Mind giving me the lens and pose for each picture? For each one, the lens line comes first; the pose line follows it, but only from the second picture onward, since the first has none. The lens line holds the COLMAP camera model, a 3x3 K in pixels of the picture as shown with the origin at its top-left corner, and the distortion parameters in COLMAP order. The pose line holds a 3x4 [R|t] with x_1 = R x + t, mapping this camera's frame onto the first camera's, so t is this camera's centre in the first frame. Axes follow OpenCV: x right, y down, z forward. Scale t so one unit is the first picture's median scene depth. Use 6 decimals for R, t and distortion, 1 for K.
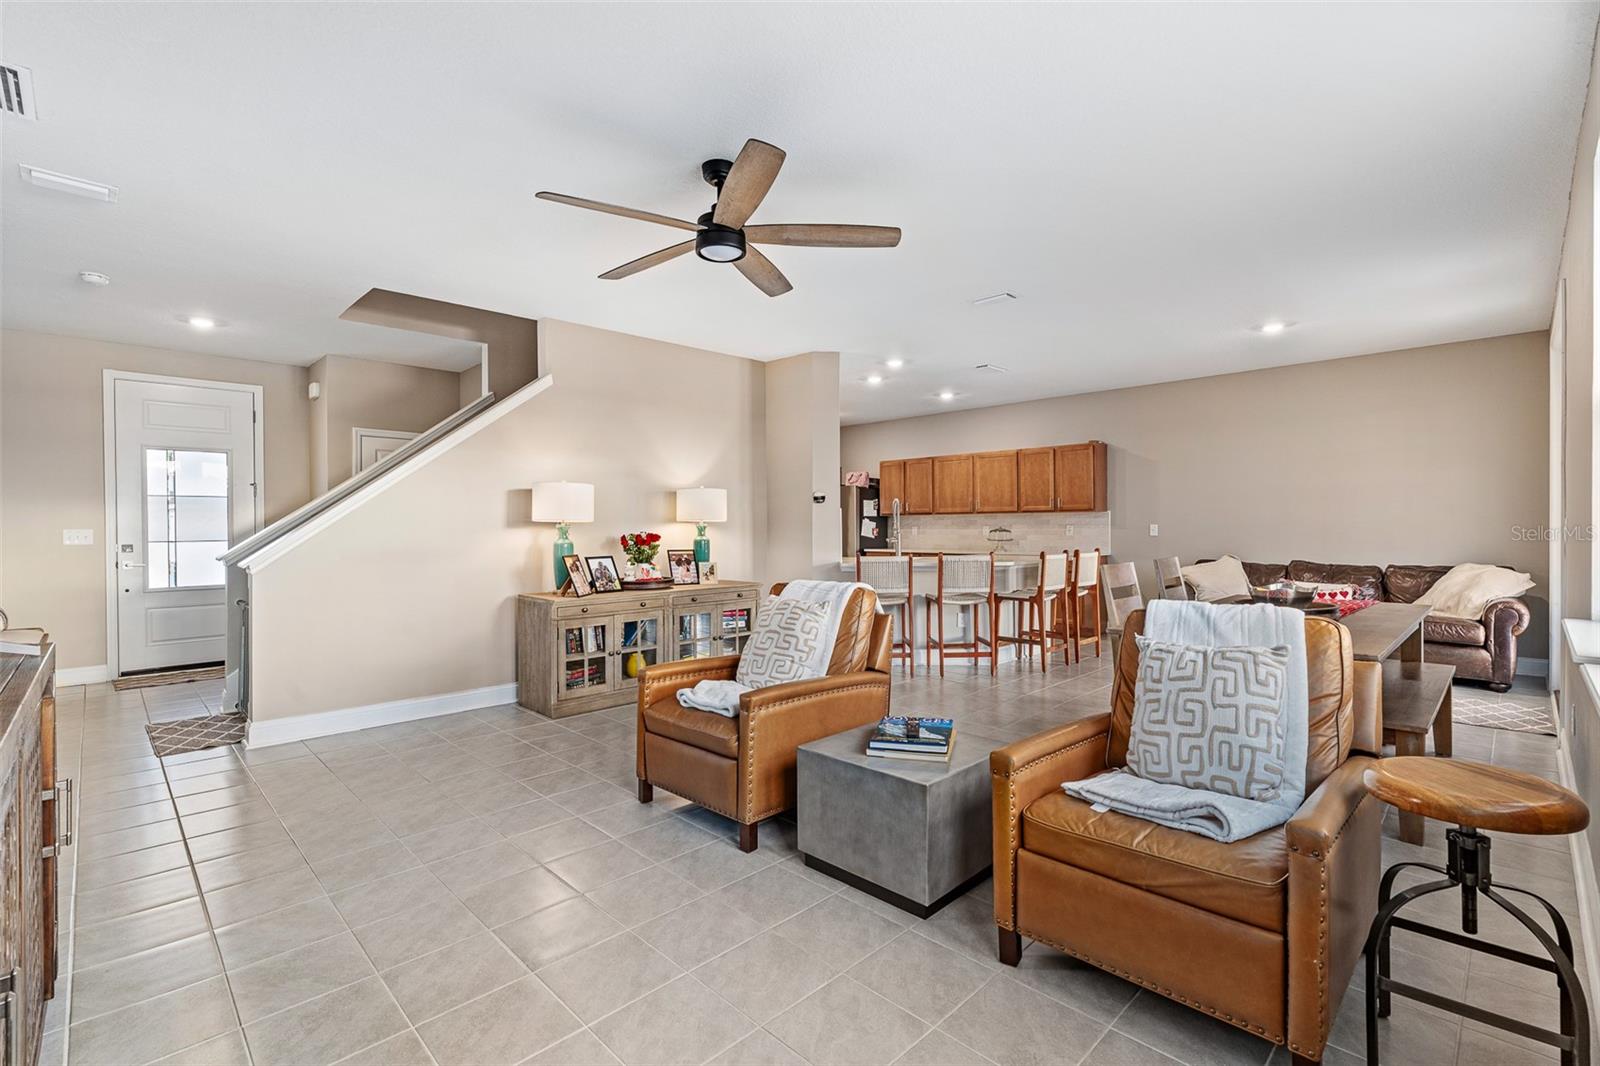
lens RADIAL K [[716.8, 0, 796.3], [0, 716.8, 528.6], [0, 0, 1]] dist [-0.002786, -0.000372]
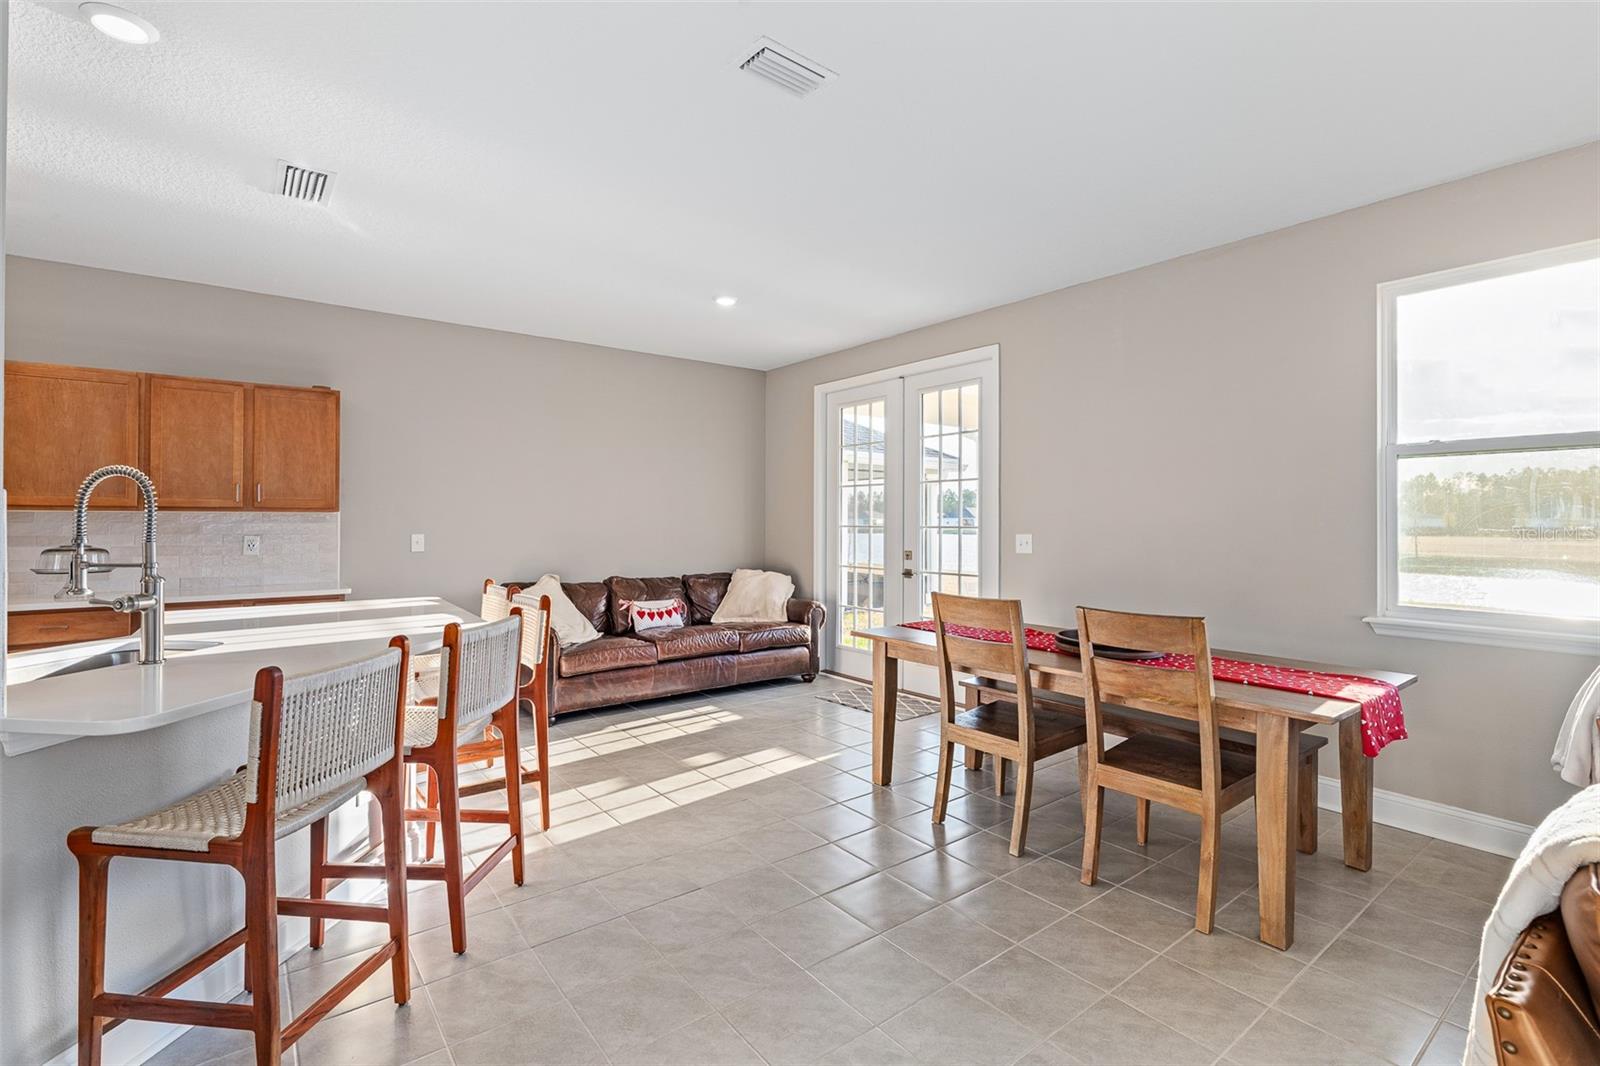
lens RADIAL K [[716.8, 0, 796.3], [0, 716.8, 528.6], [0, 0, 1]] dist [-0.002786, -0.000372]
pose [[0.118107, 0.000109, 0.993001, -0.137020], [-0.000505, 1.000000, -0.000050, -0.014438], [-0.993001, -0.000496, 0.118107, 0.738347]]
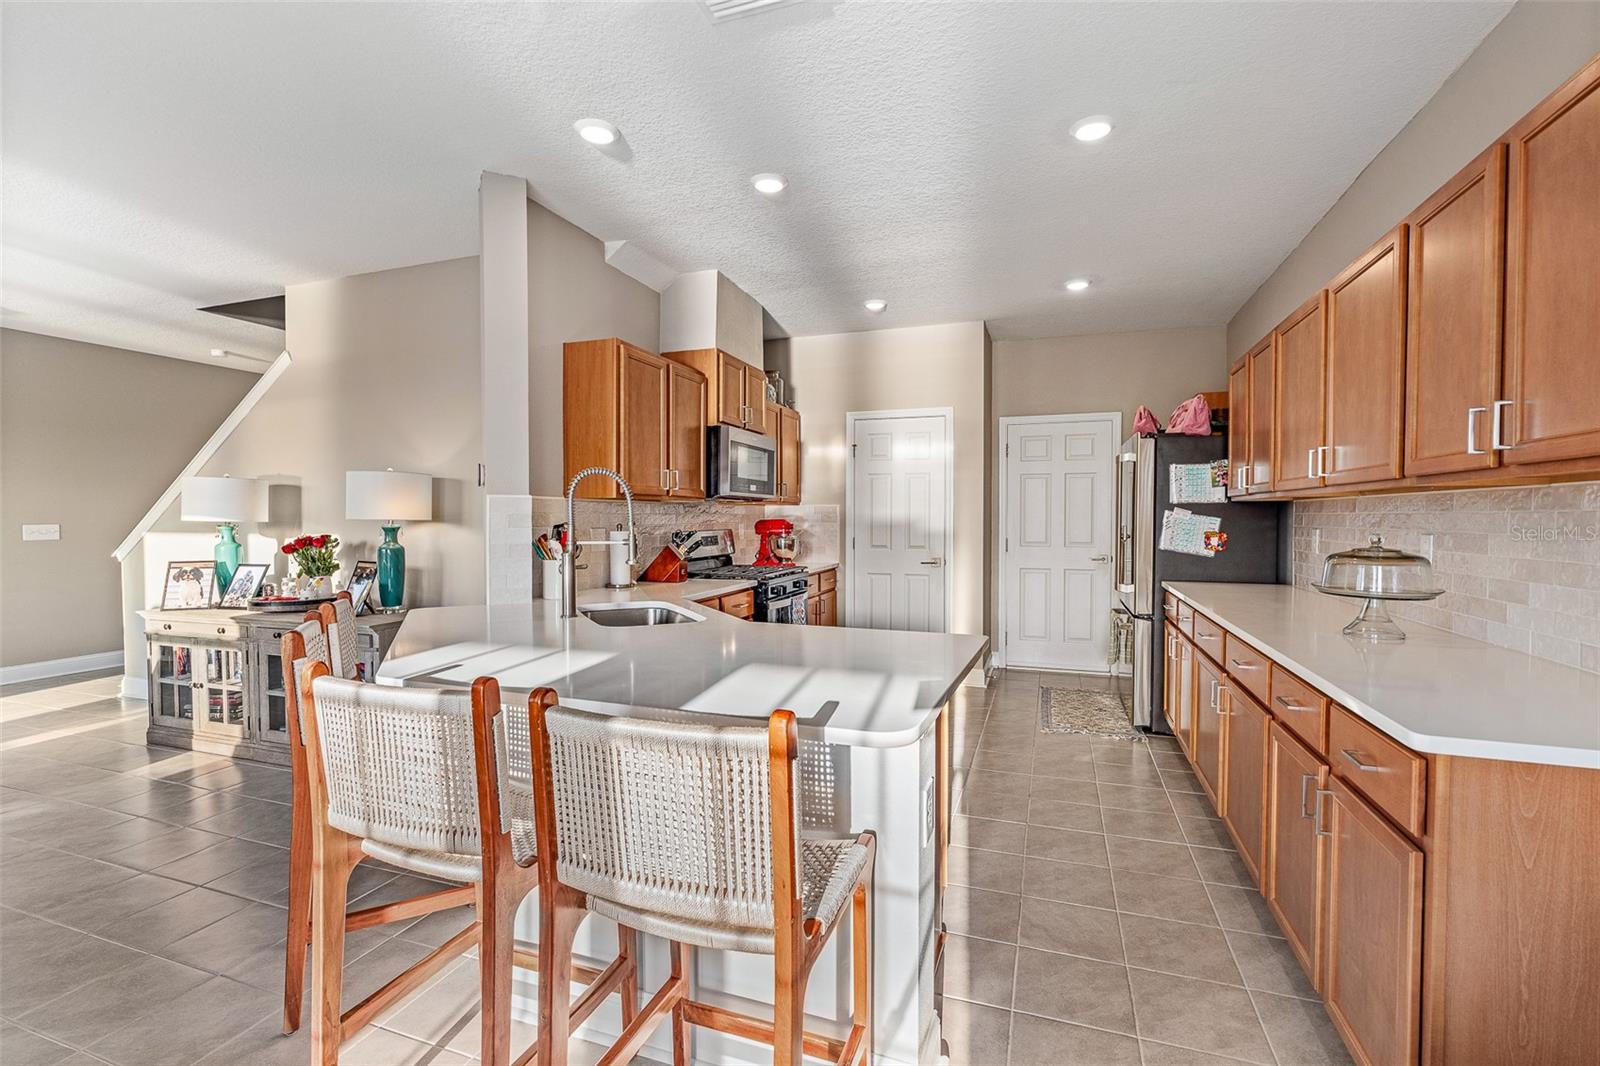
lens RADIAL K [[716.8, 0, 796.3], [0, 716.8, 528.6], [0, 0, 1]] dist [-0.002786, -0.000372]
pose [[0.430556, 0.017881, -0.902387, 0.604458], [-0.003854, 0.999831, 0.017973, -0.014561], [0.902556, -0.004261, 0.430552, 1.009371]]
